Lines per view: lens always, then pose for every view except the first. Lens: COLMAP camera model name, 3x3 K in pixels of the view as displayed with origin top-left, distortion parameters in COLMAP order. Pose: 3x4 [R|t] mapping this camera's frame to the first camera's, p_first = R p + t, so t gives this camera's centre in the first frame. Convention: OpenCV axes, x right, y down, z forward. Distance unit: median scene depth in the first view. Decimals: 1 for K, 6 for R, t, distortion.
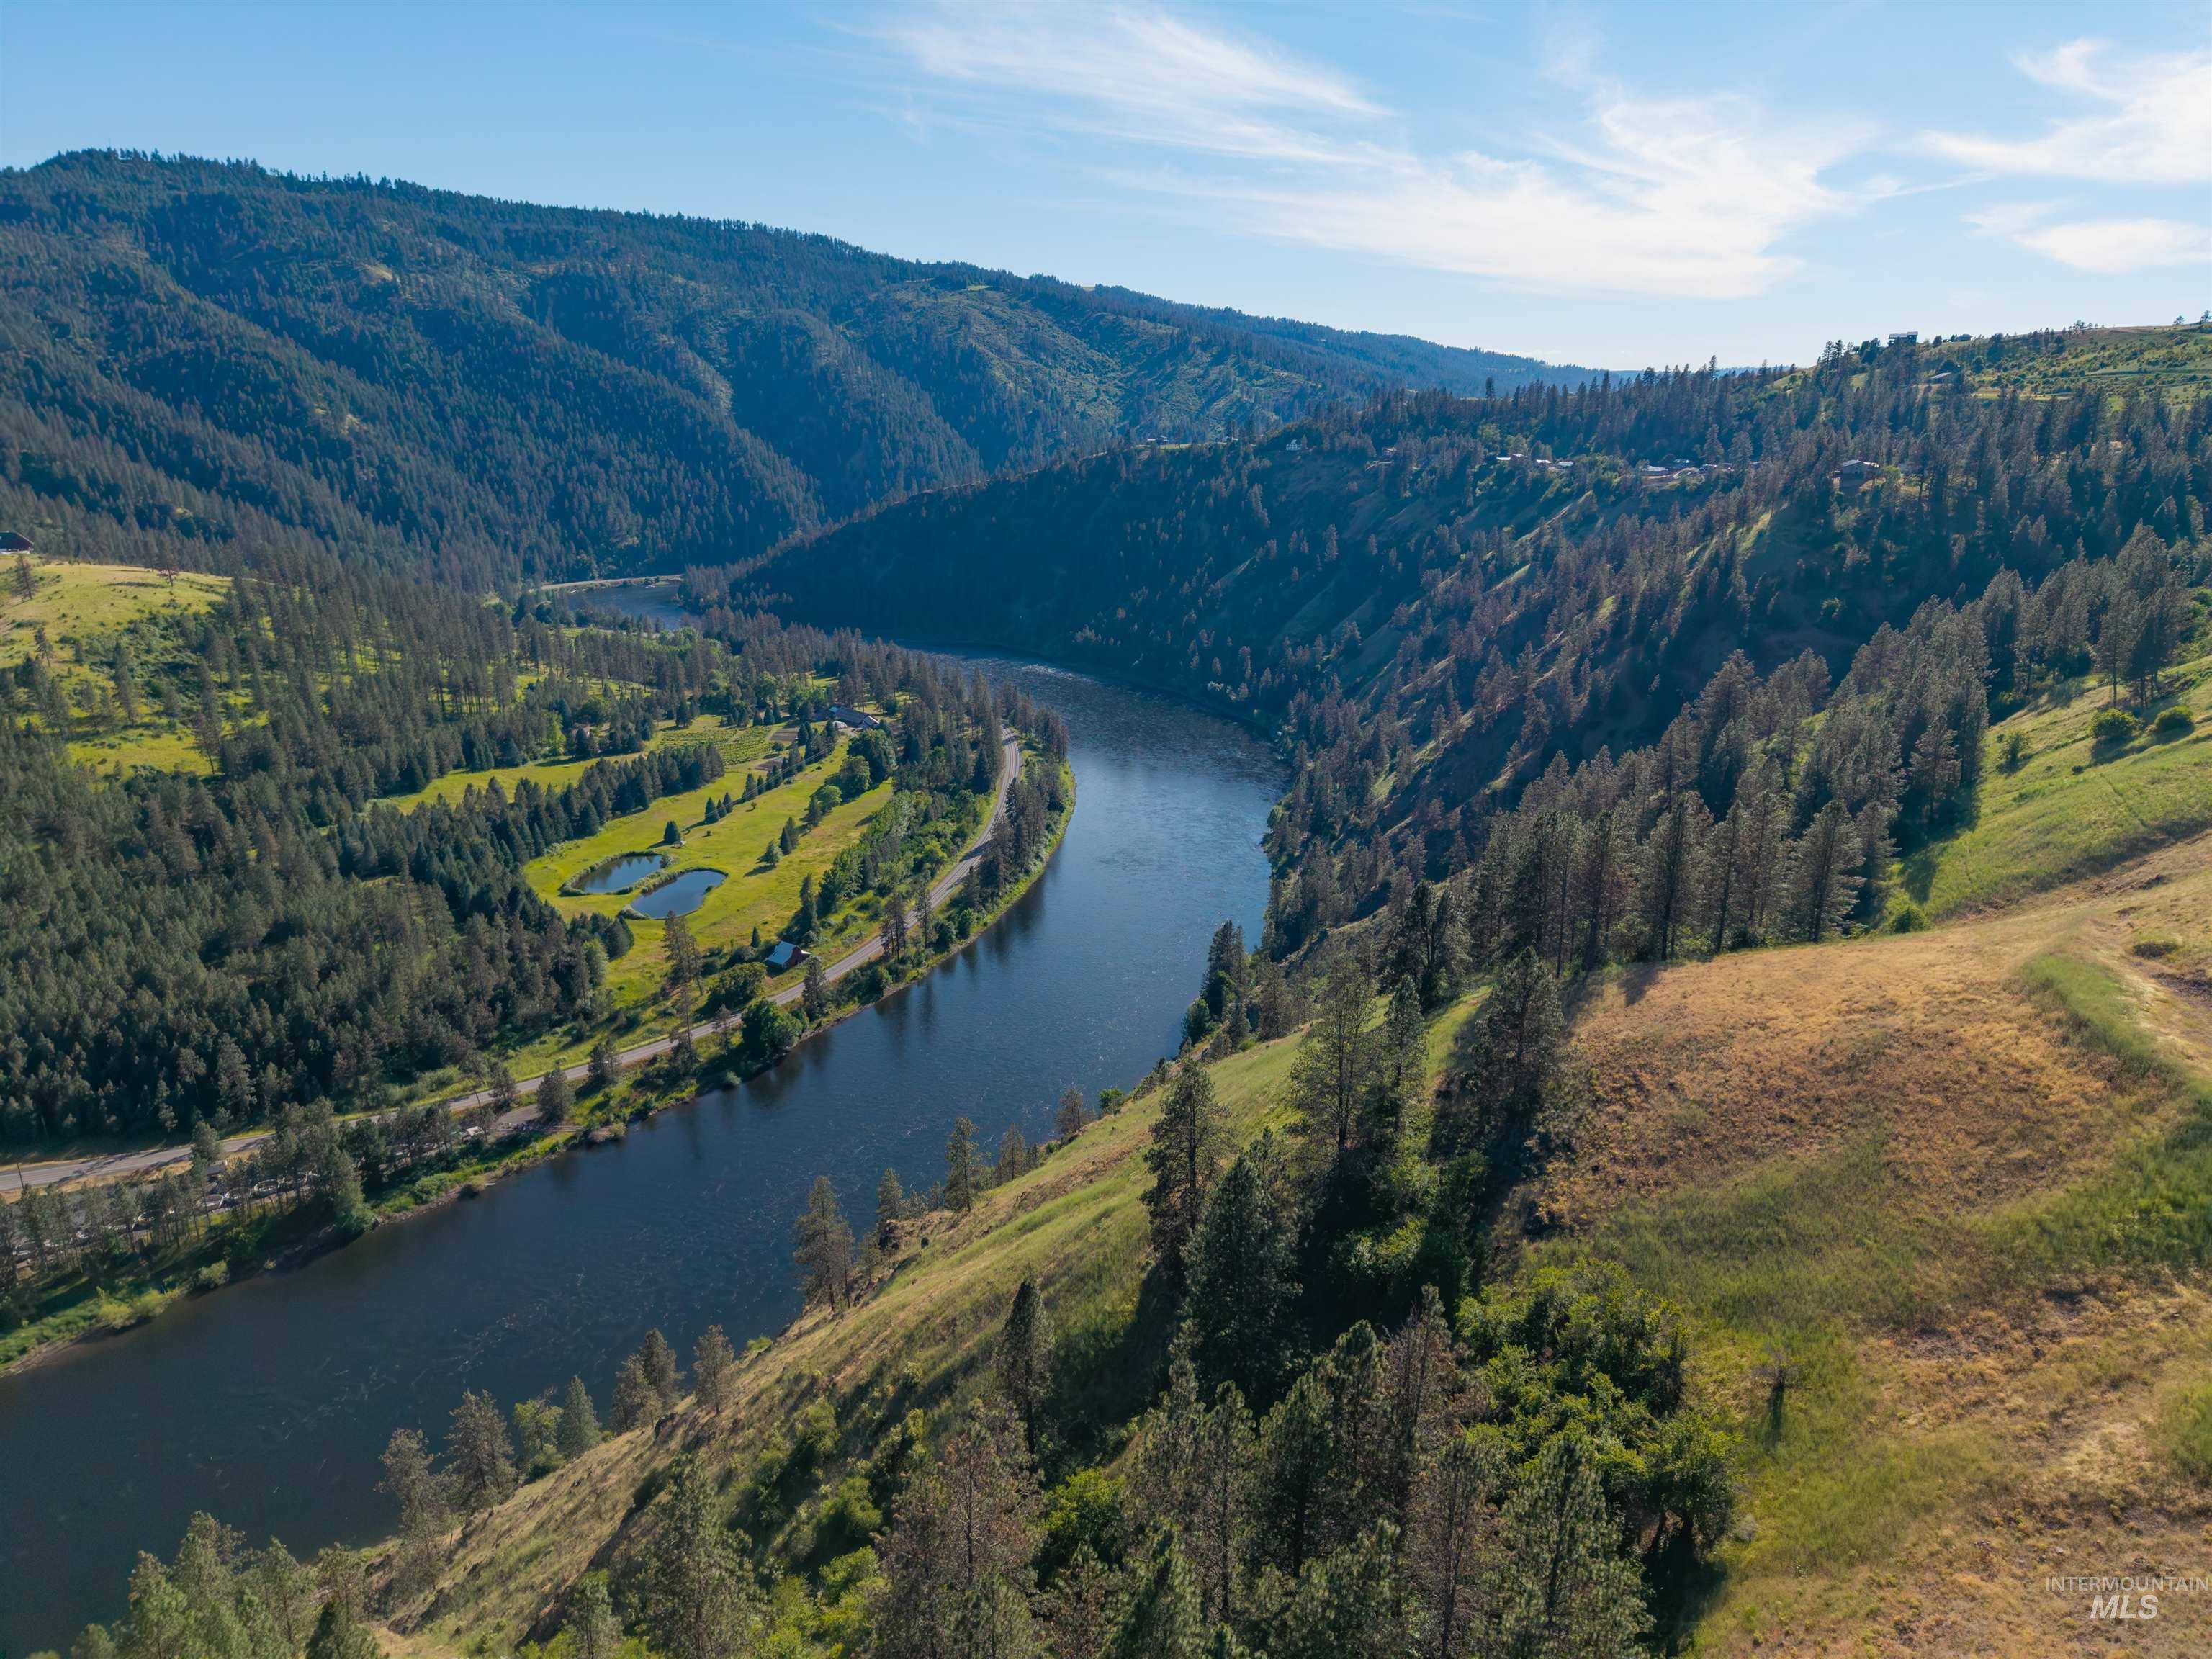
lens RADIAL K [[1472.7, 0, 1106.9], [0, 1472.7, 836.2], [0, 0, 1]] dist [0.023230, -0.019991]
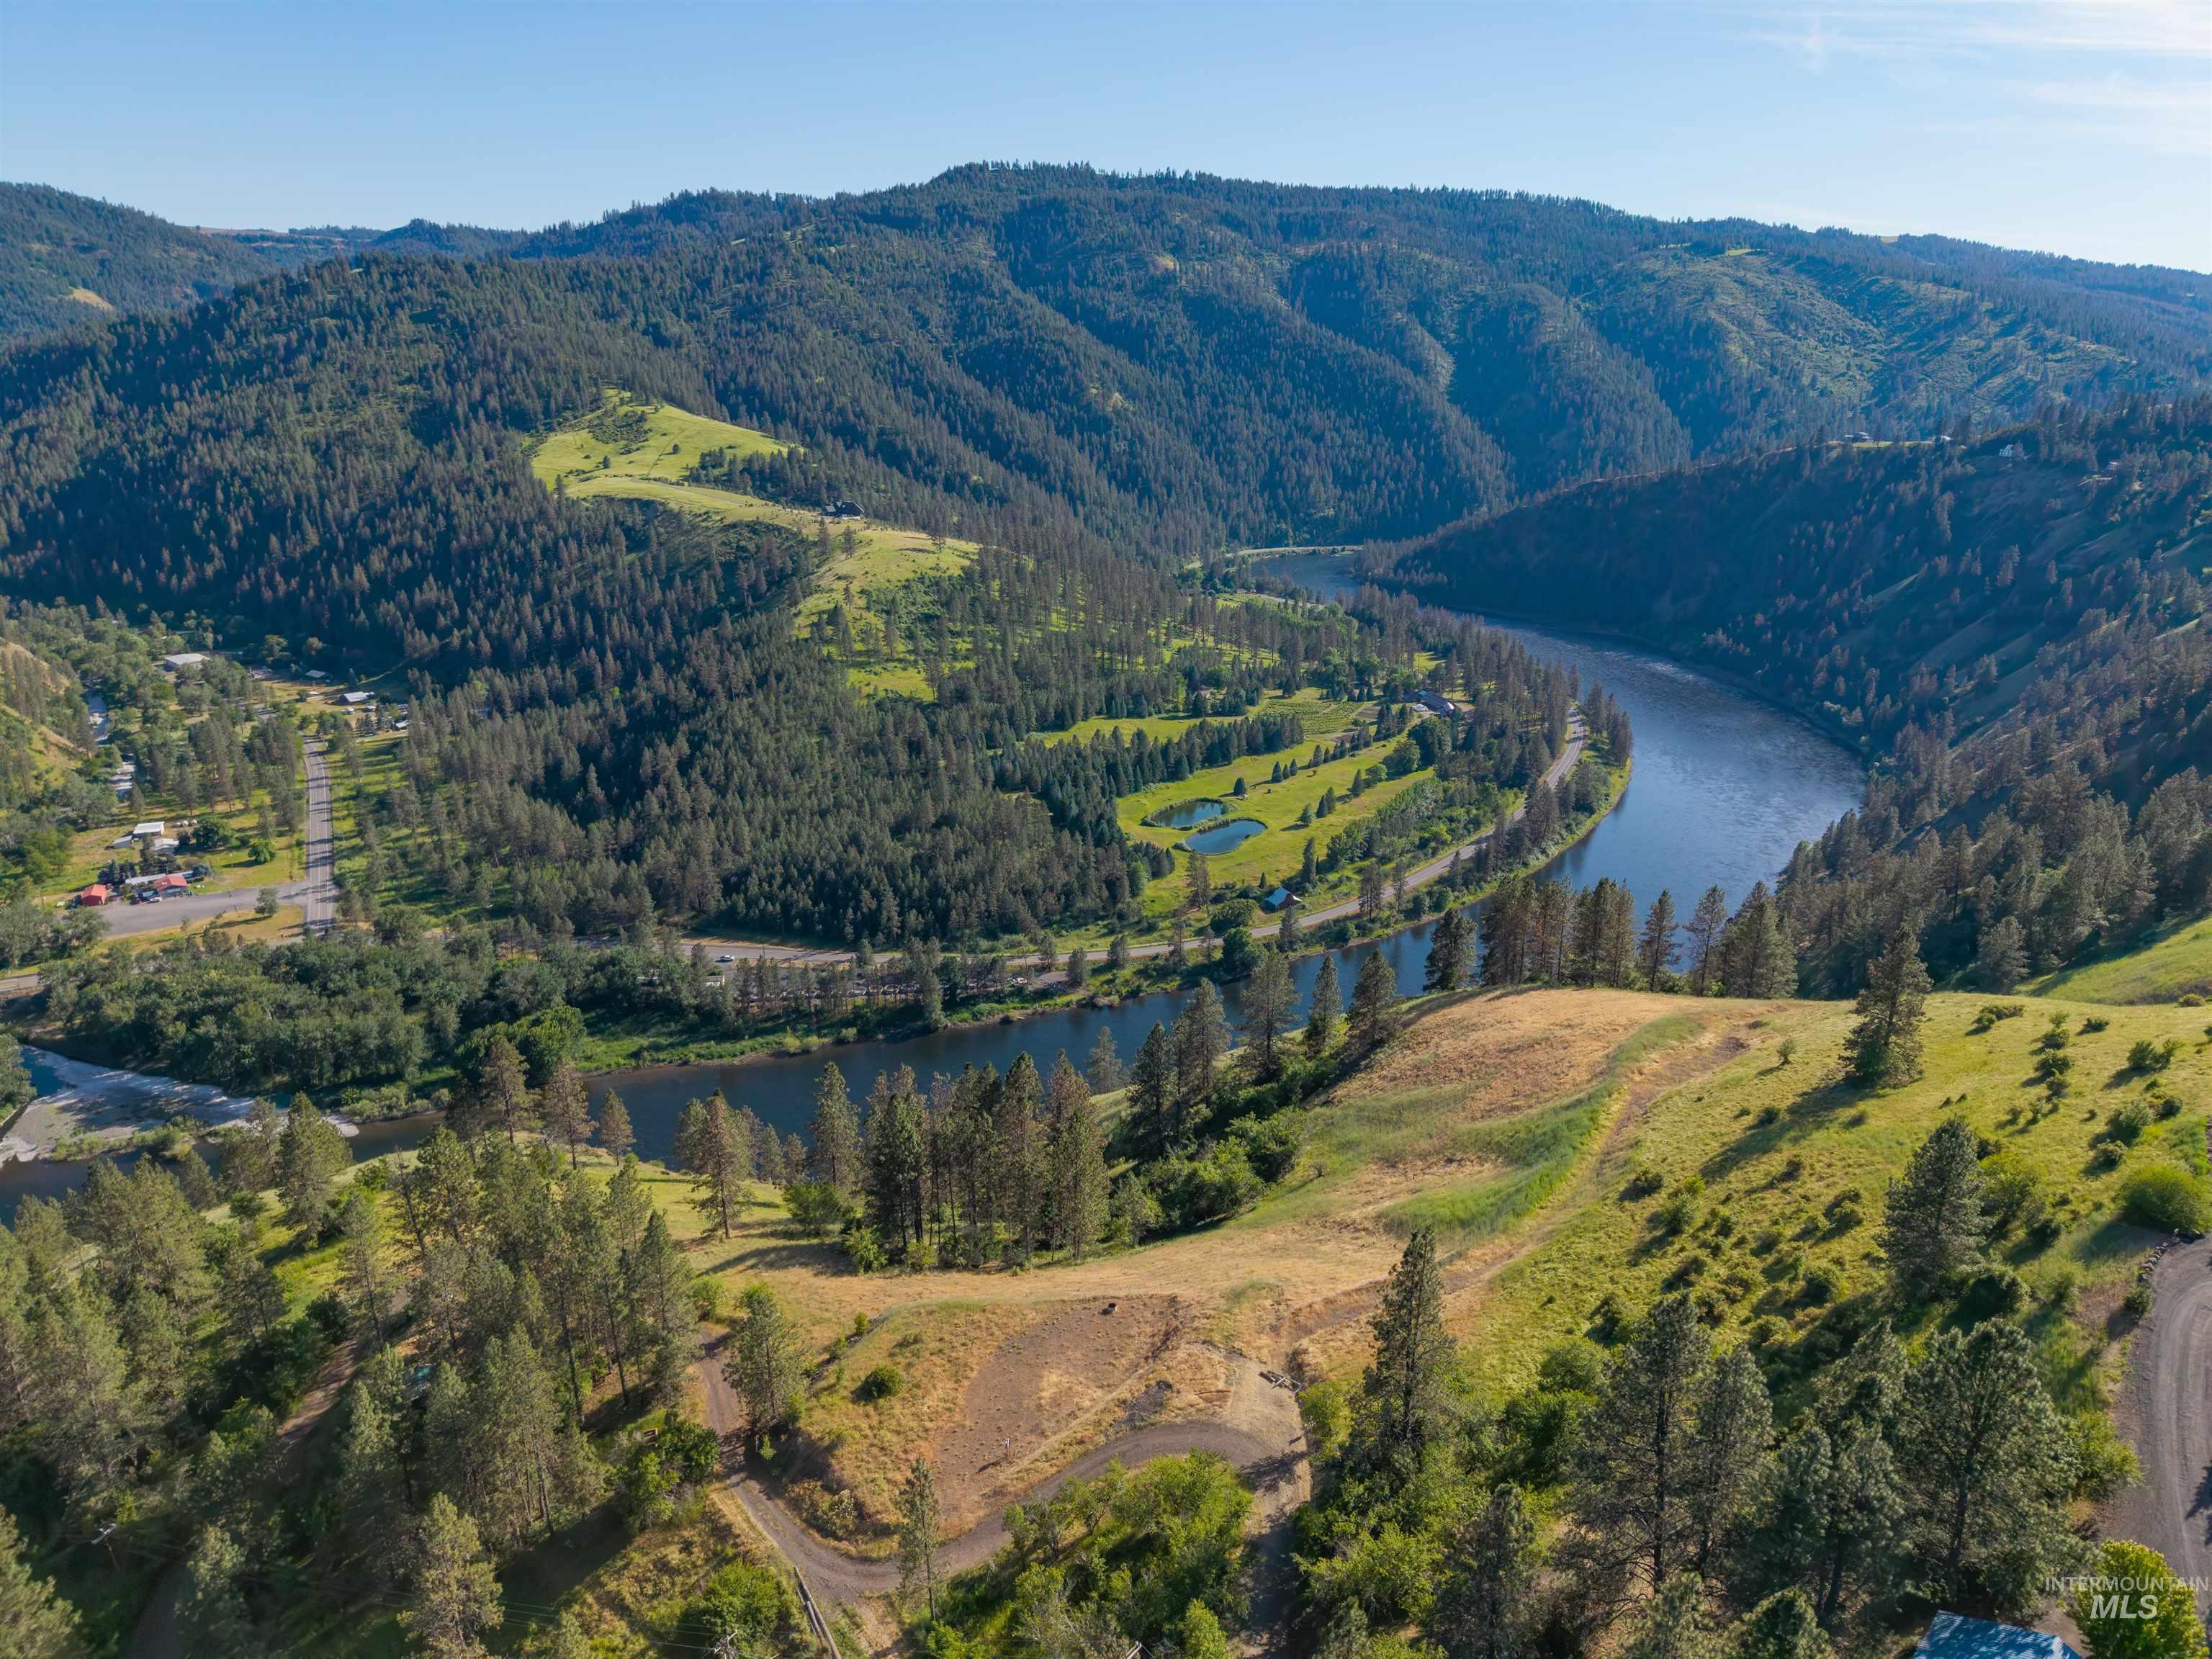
lens RADIAL K [[1472.7, 0, 1116.8], [0, 1472.7, 843.3], [0, 0, 1]] dist [0.023230, -0.019991]
pose [[0.884163, 0.151900, -0.441793, 0.102249], [-0.135394, 0.988395, 0.068871, -0.016476], [0.447128, -0.001077, 0.894469, -0.087987]]
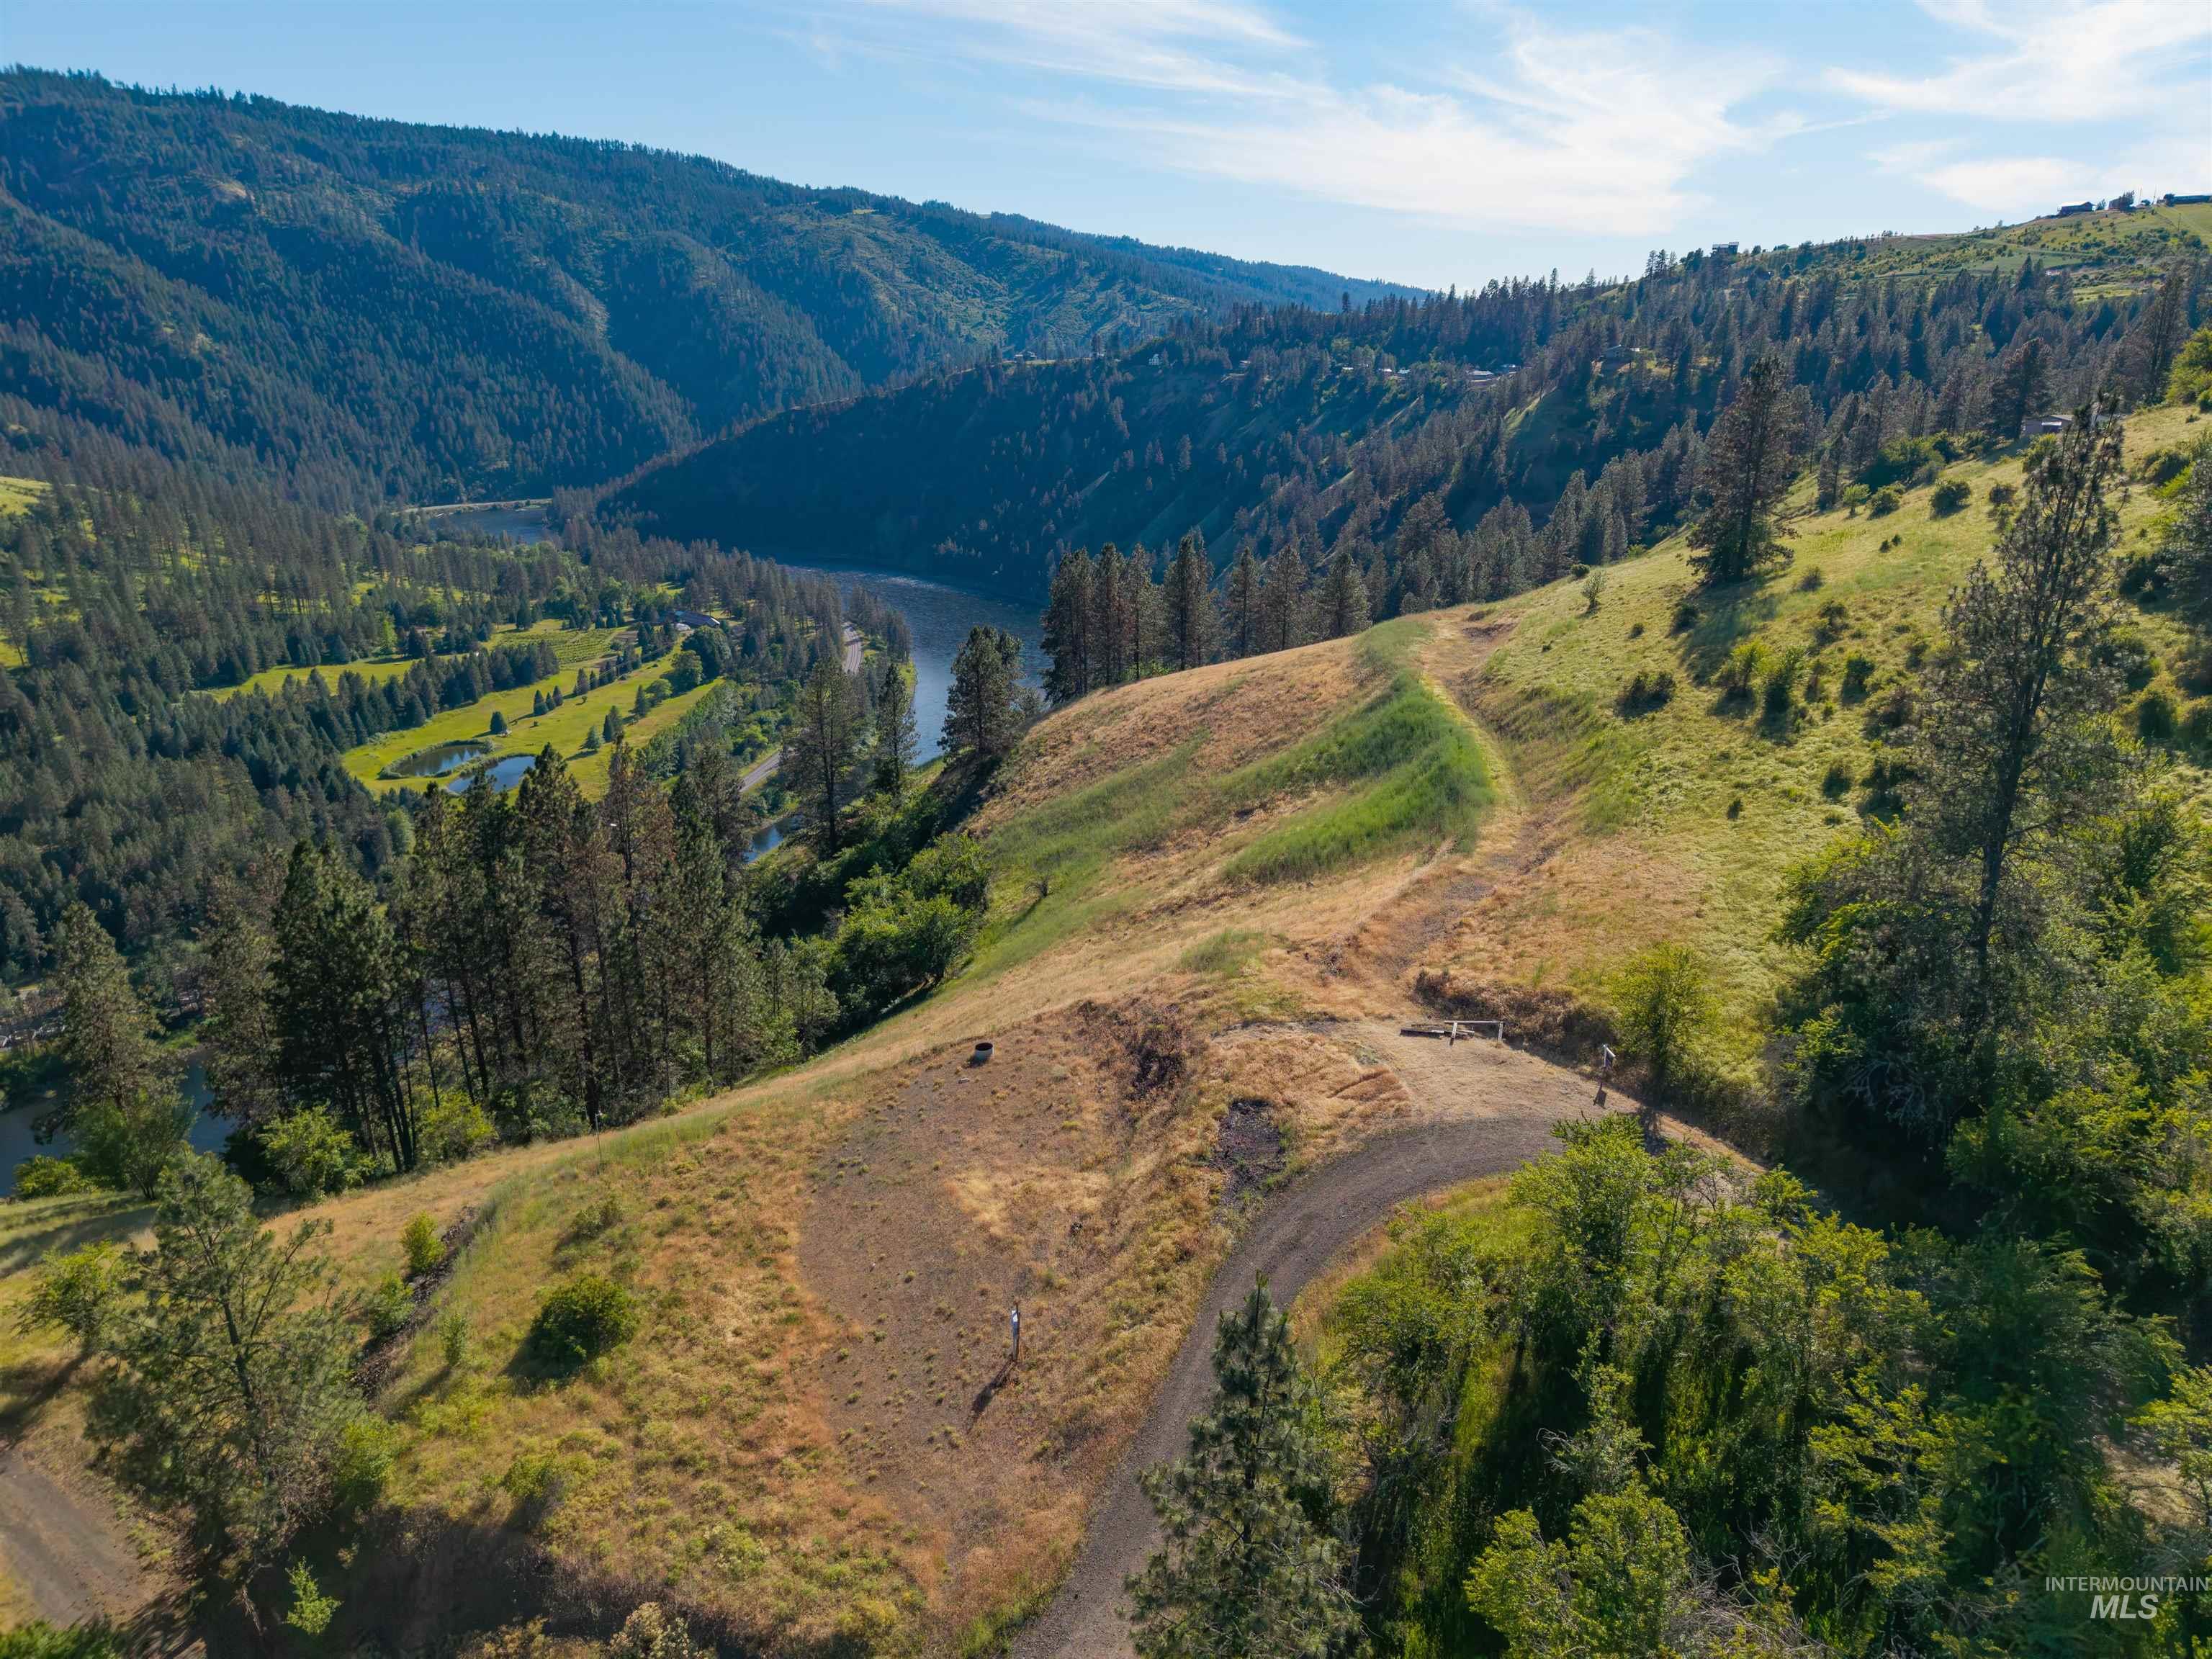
lens RADIAL K [[1472.7, 0, 1108.6], [0, 1472.7, 836.0], [0, 0, 1]] dist [0.023230, -0.019991]
pose [[0.998479, -0.018098, 0.052069, 0.045029], [0.016103, 0.999129, 0.038489, 0.027410], [-0.052720, -0.037592, 0.997902, -0.026337]]
